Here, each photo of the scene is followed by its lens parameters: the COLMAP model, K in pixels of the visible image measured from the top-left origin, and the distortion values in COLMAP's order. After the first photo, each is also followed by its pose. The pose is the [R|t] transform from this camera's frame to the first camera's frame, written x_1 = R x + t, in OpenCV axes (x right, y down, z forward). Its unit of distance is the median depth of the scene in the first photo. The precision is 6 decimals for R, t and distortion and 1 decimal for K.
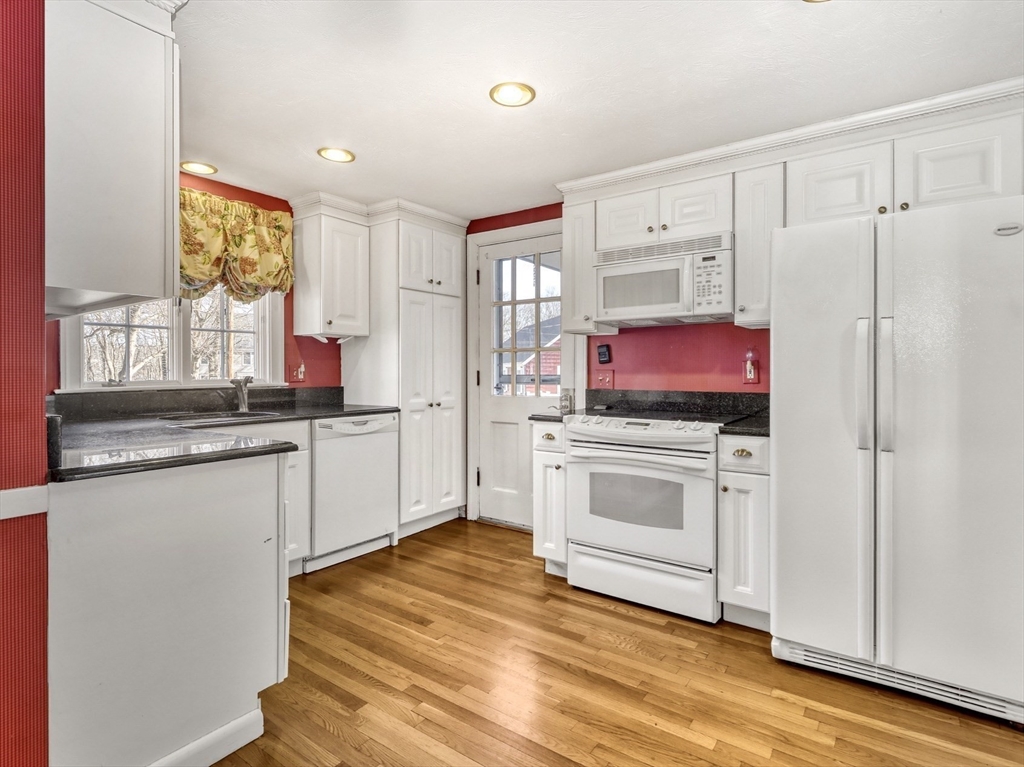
lens RADIAL K [[537.5, 0, 512.0], [0, 537.5, 383.5], [0, 0, 1]] dist [0.000186, -0.000032]
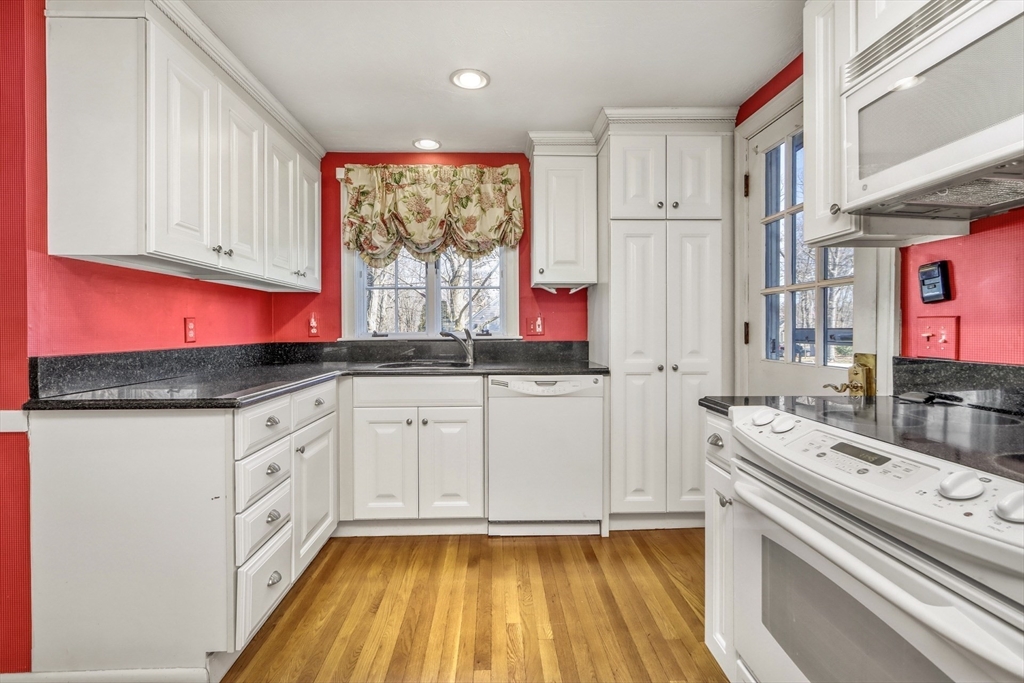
lens RADIAL K [[472.6, 0, 508.1], [0, 472.6, 334.7], [0, 0, 1]] dist [0.001443, 0.000025]
pose [[0.607948, 0.011030, -0.793901, 0.278852], [-0.016587, 0.999862, 0.001189, -0.004406], [0.793804, 0.012446, 0.608046, 0.476265]]
